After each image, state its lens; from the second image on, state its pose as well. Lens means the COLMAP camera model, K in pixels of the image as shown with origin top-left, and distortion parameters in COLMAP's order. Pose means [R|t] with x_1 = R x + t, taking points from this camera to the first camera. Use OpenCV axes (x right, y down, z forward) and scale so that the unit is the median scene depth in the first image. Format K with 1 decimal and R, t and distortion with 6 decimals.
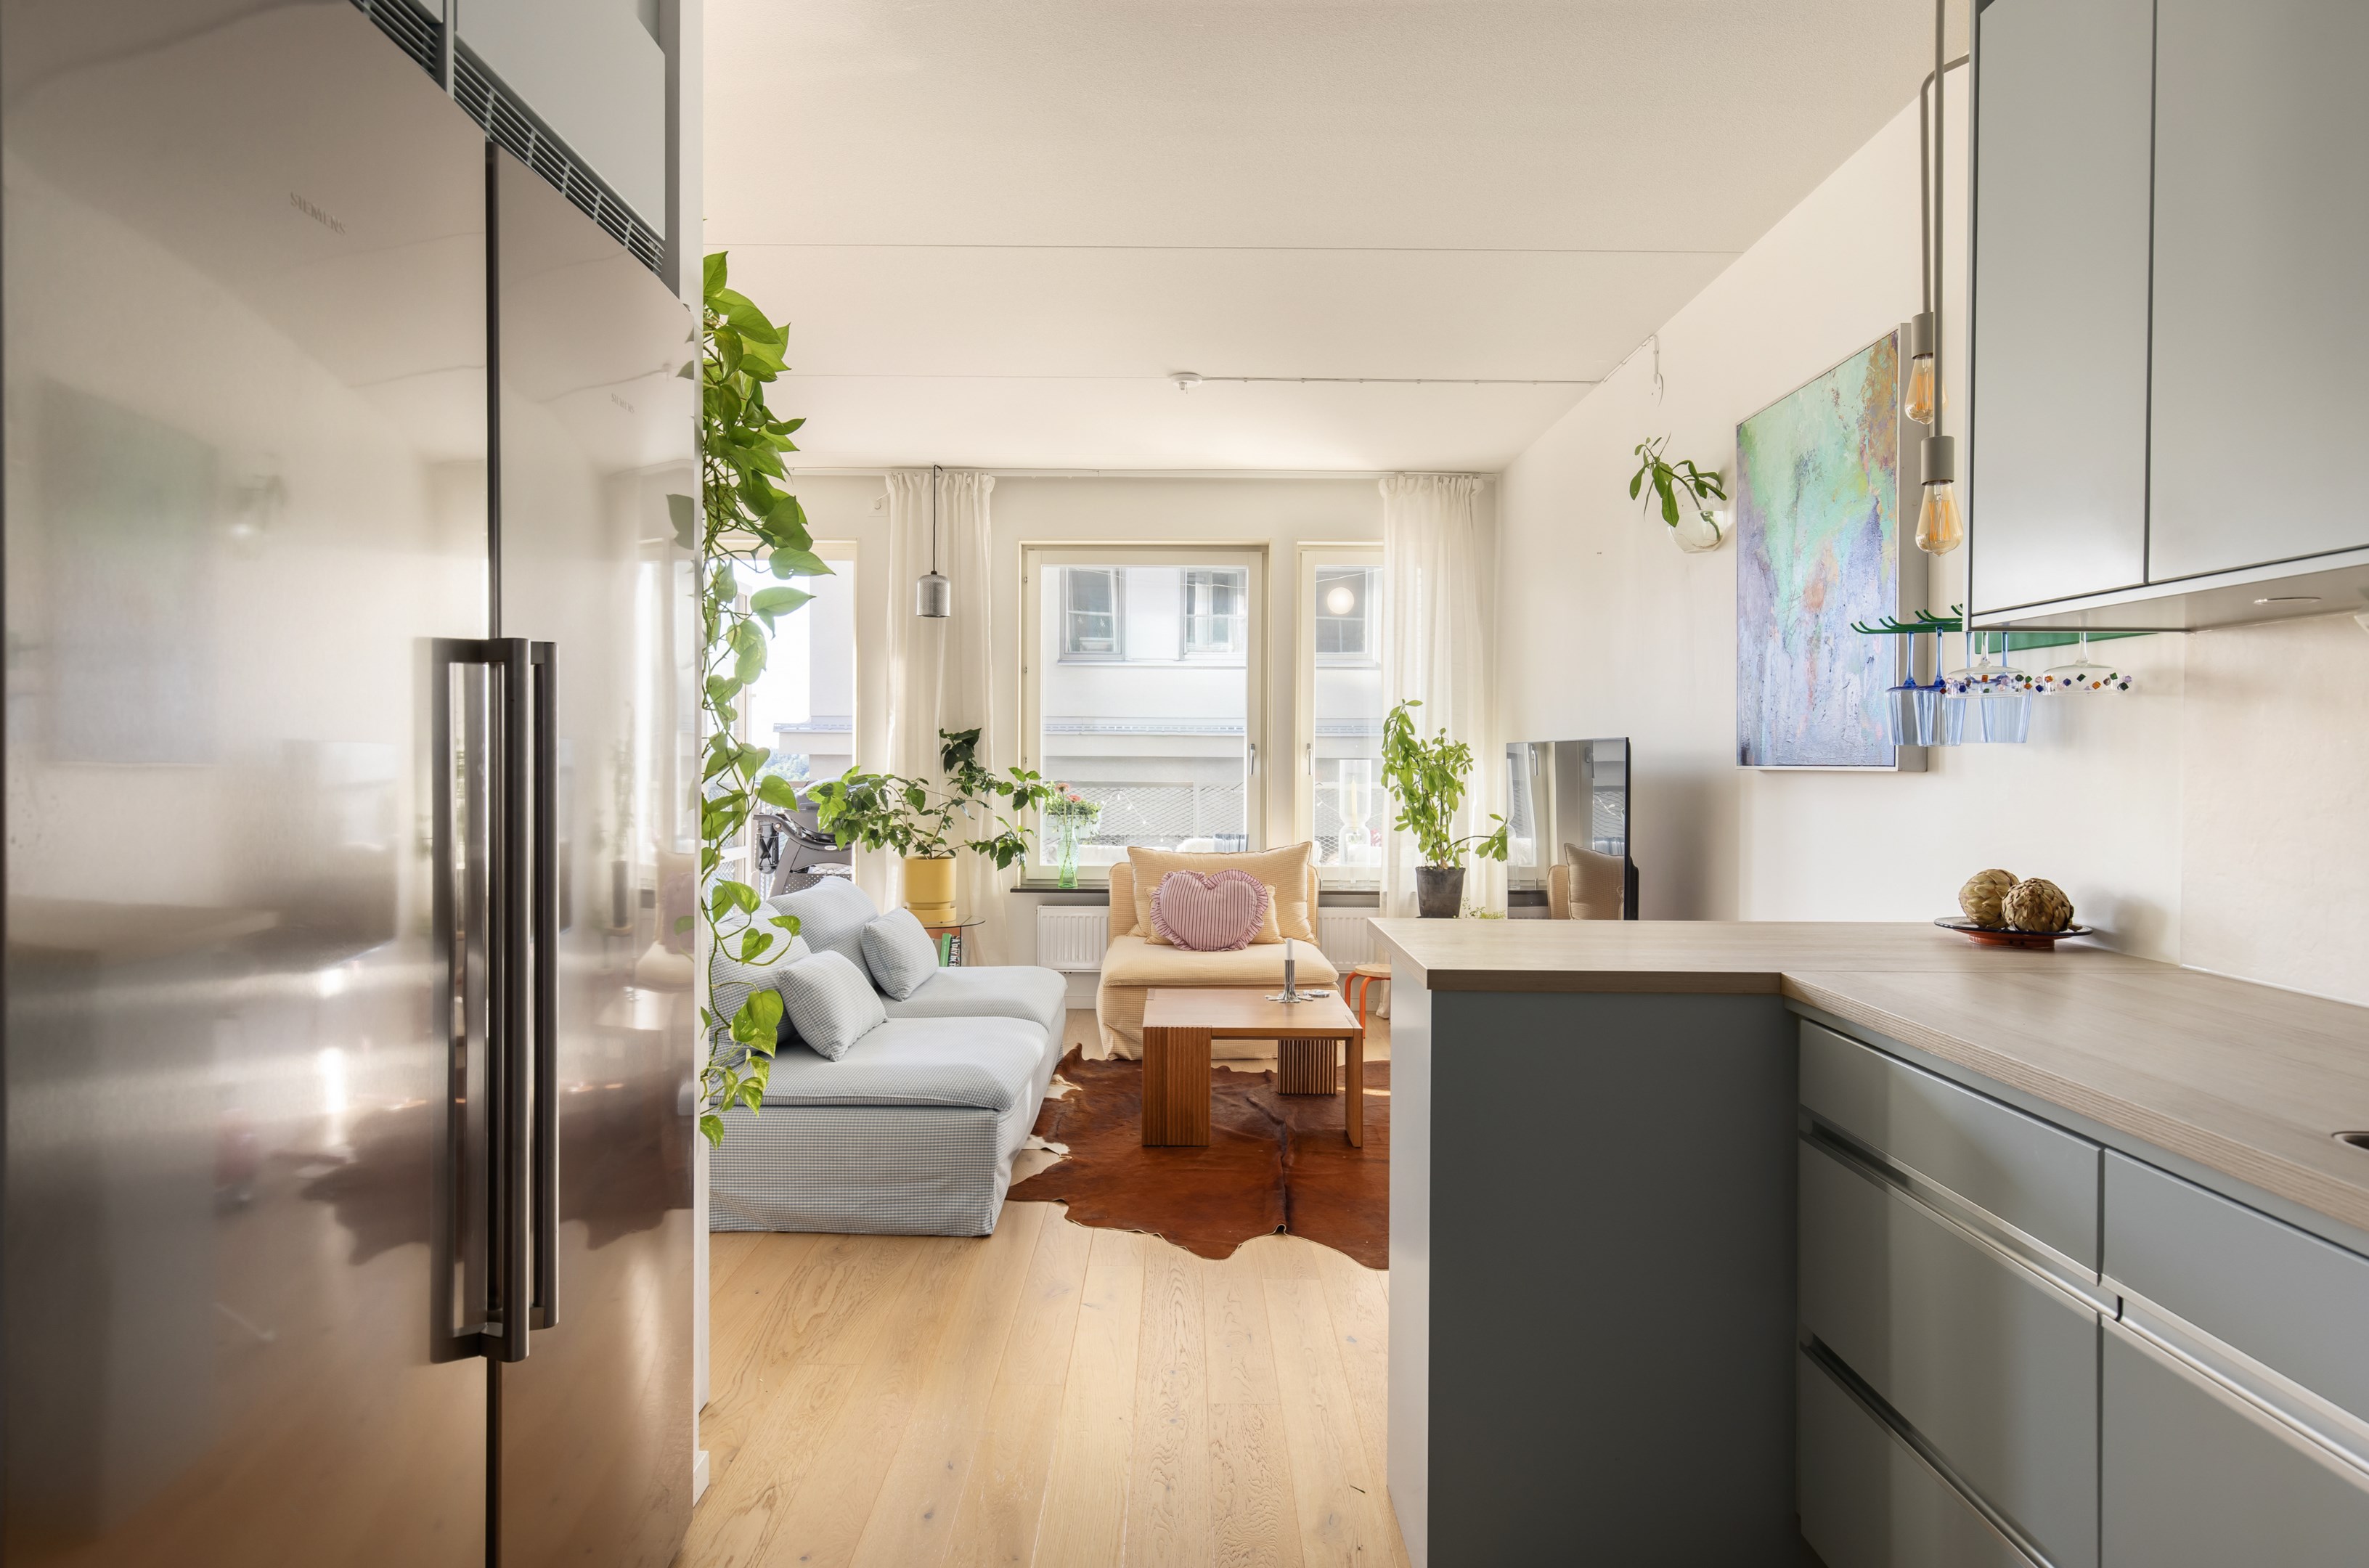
lens RADIAL K [[1395.0, 0, 1185.7], [0, 1395.0, 760.8], [0, 0, 1]] dist [0.013334, -0.003330]
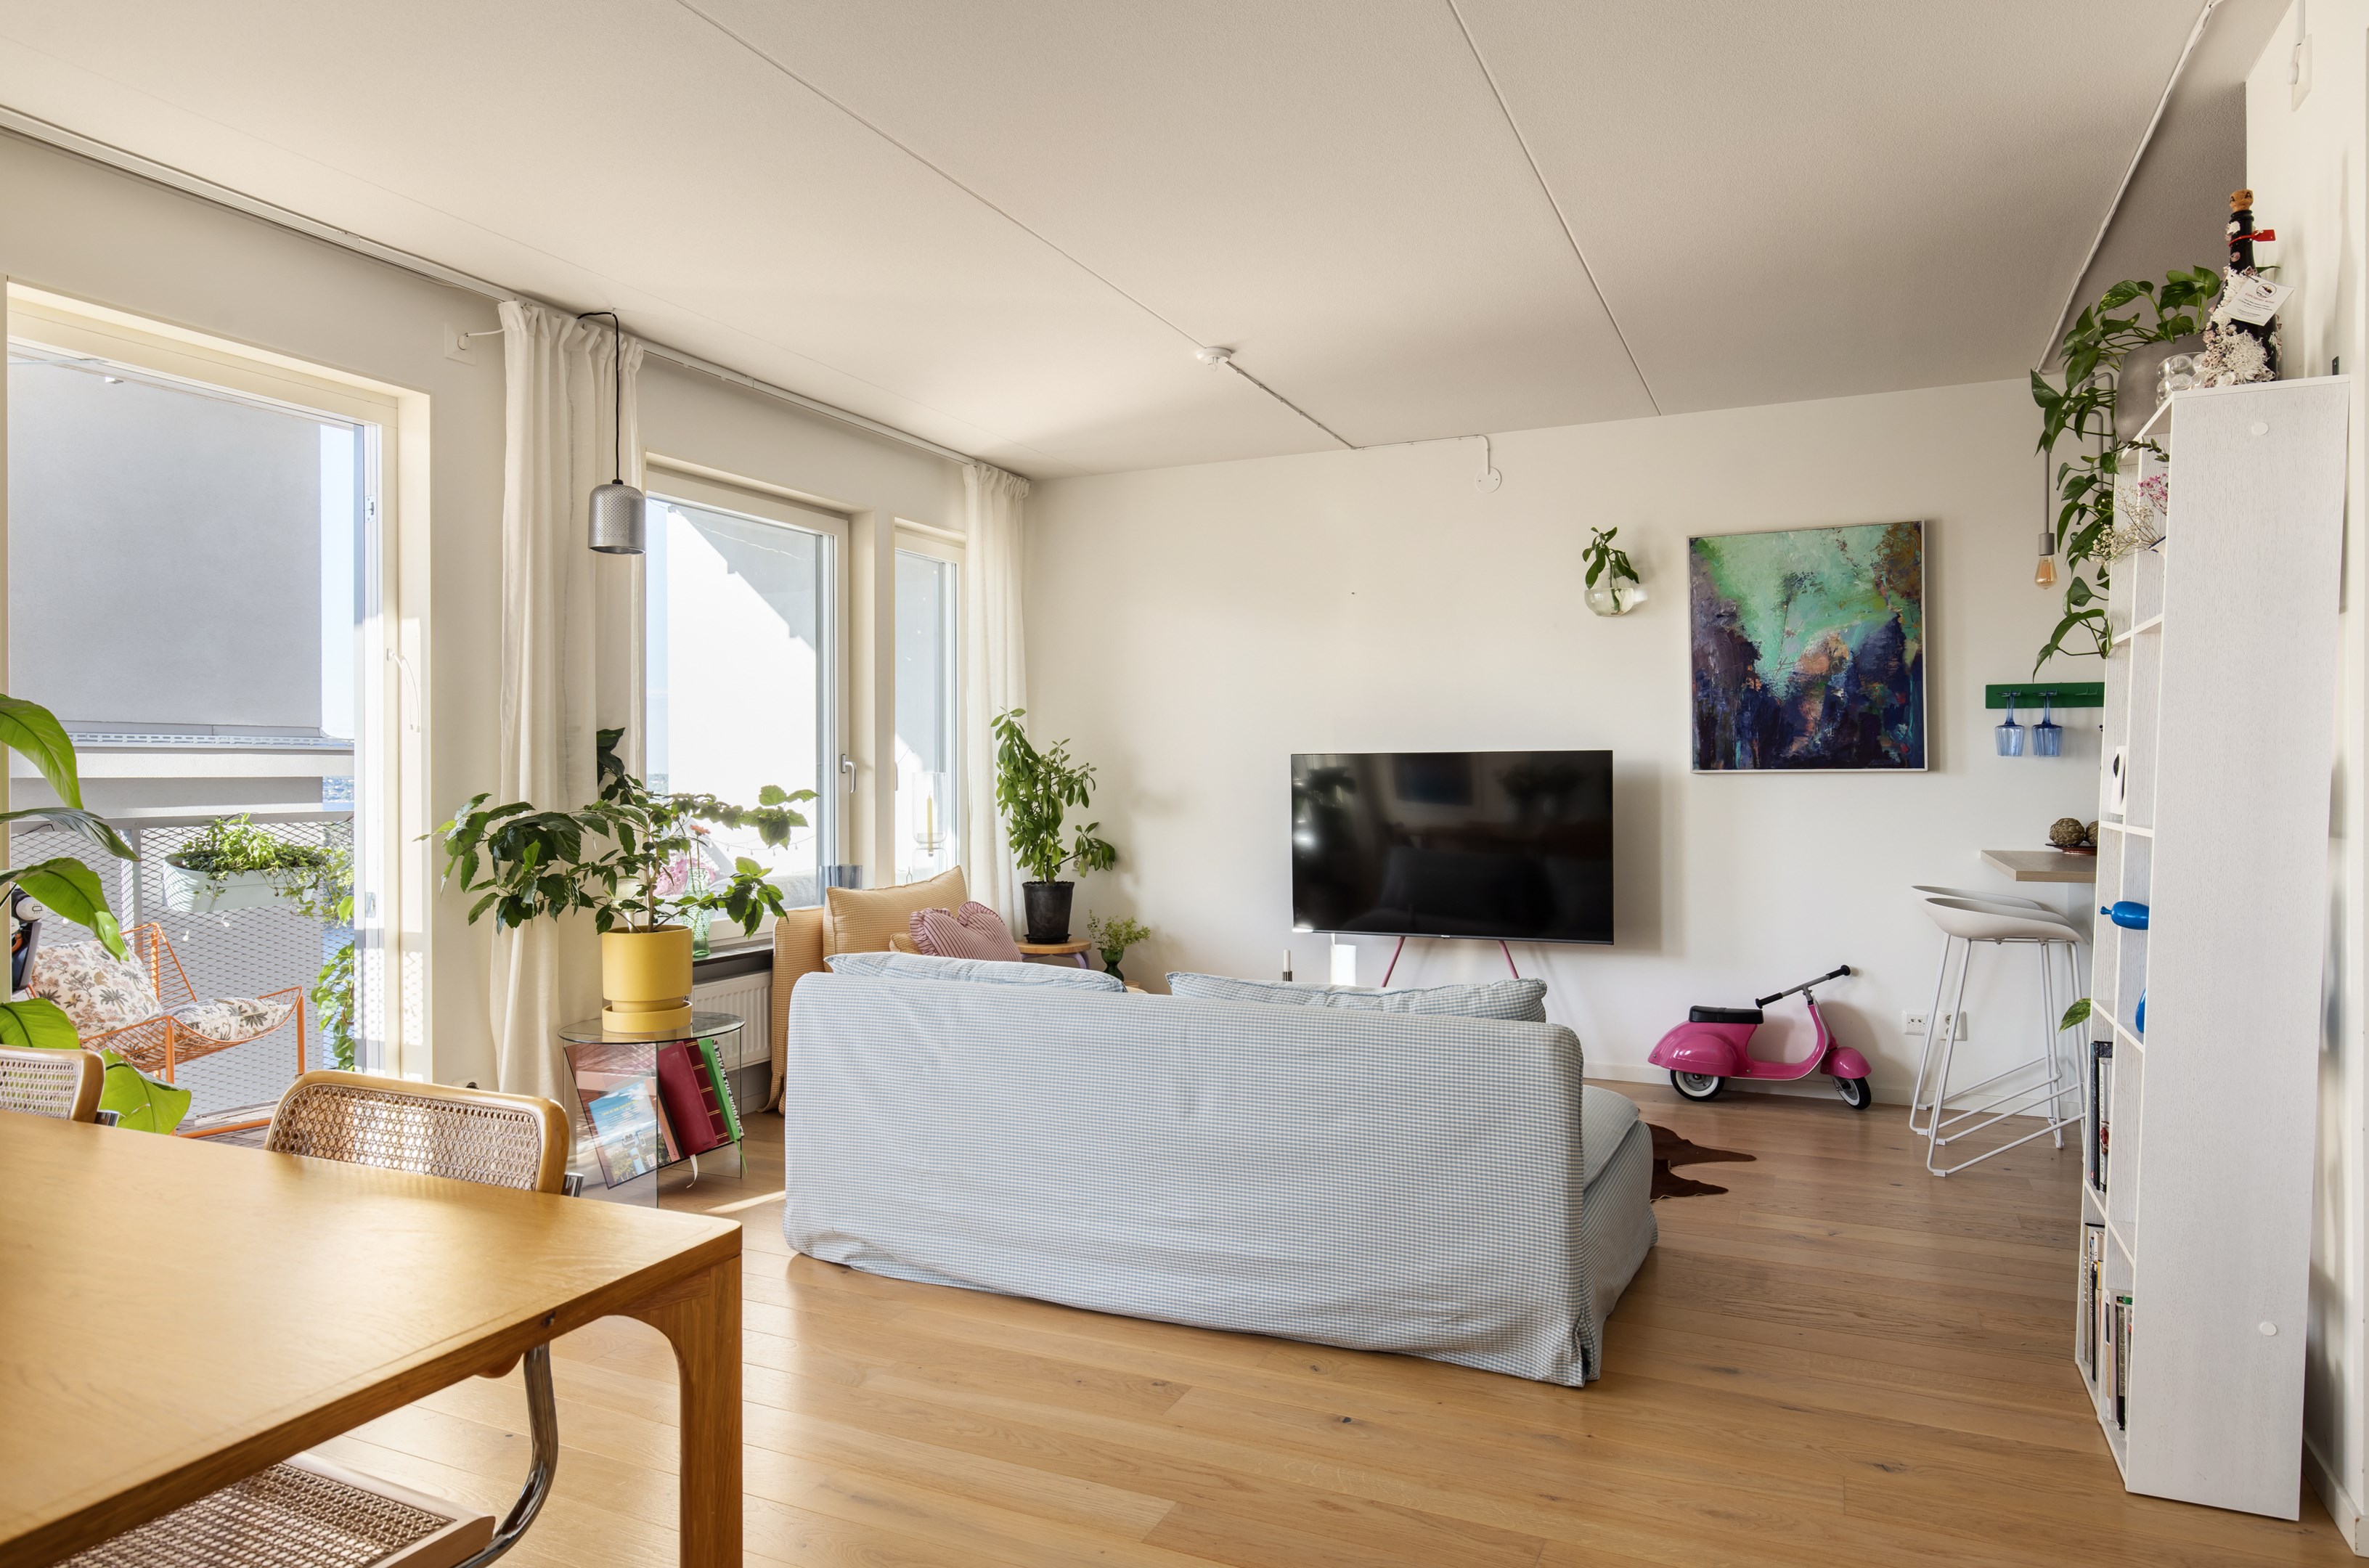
lens RADIAL K [[1402.0, 0, 1190.4], [0, 1402.0, 796.0], [0, 0, 1]] dist [0.004121, -0.002960]
pose [[0.411755, -0.021034, 0.911052, -0.669903], [0.008493, 0.999779, 0.019244, -0.001851], [-0.911255, -0.000186, 0.411842, 0.505562]]
